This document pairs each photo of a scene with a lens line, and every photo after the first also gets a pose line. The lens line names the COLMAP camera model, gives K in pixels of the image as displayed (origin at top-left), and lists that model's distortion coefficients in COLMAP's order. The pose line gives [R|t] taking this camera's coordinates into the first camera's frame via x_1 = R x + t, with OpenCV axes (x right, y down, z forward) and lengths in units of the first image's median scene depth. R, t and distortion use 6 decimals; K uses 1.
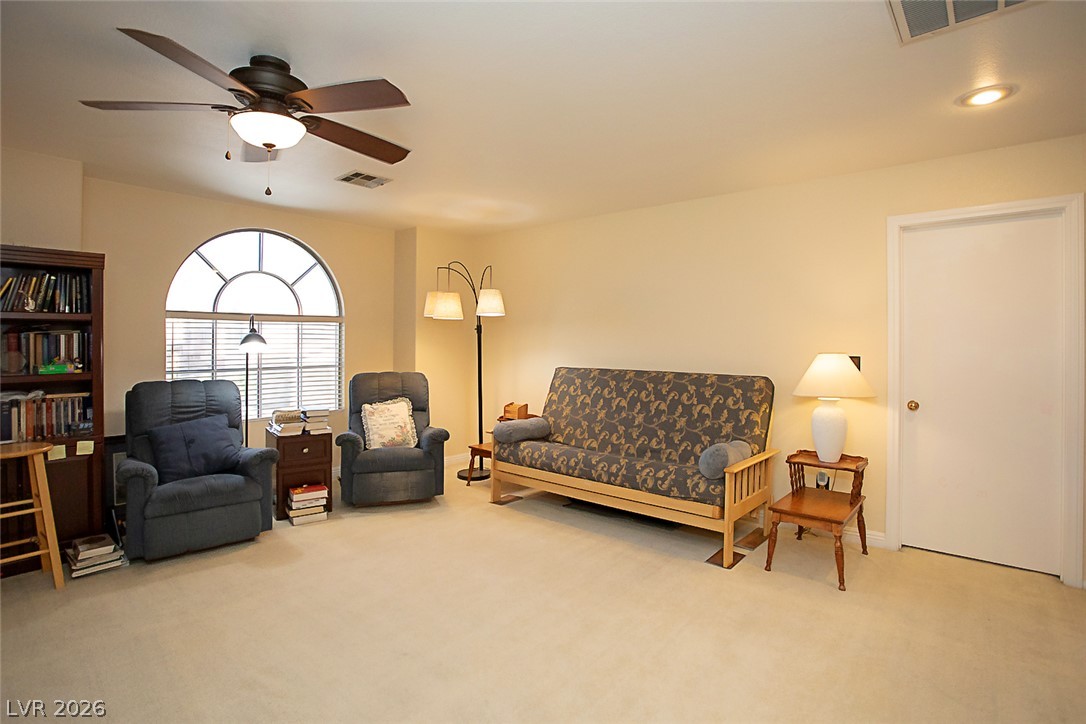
lens RADIAL K [[529.3, 0, 545.8], [0, 529.3, 349.1], [0, 0, 1]] dist [-0.069666, 0.036448]
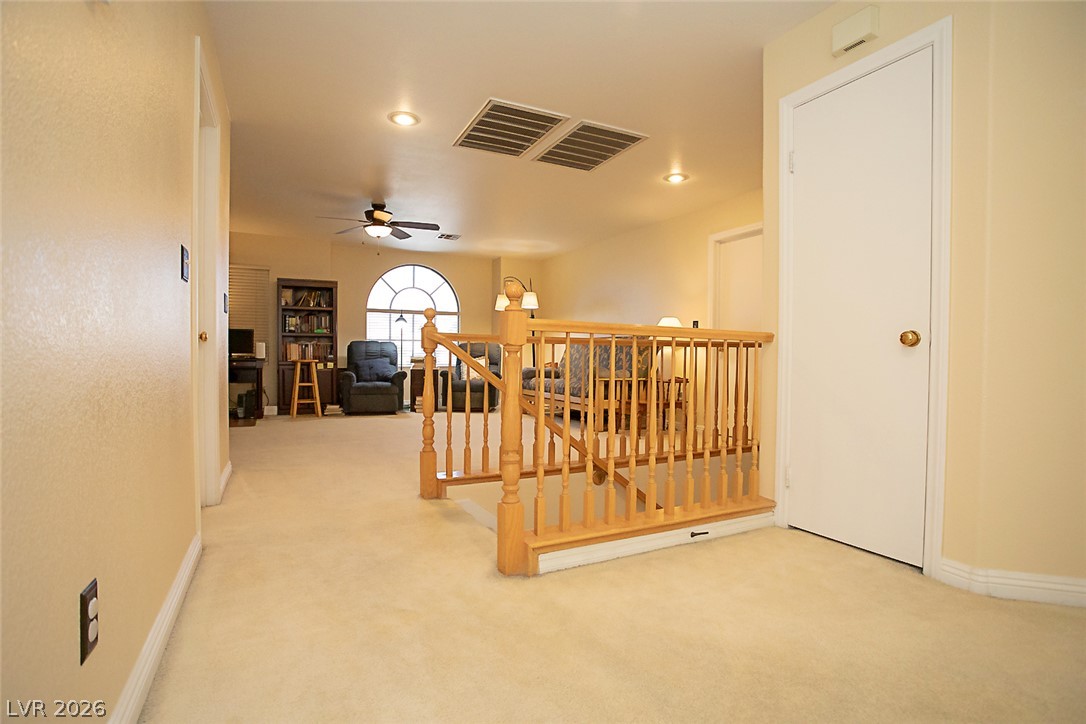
lens RADIAL K [[541.1, 0, 567.3], [0, 541.1, 366.1], [0, 0, 1]] dist [0.000131, 0.000068]
pose [[0.931706, 0.006478, -0.363156, 0.881460], [-0.006409, 0.999978, 0.001395, 0.165615], [0.363158, 0.001027, 0.931727, -0.794813]]
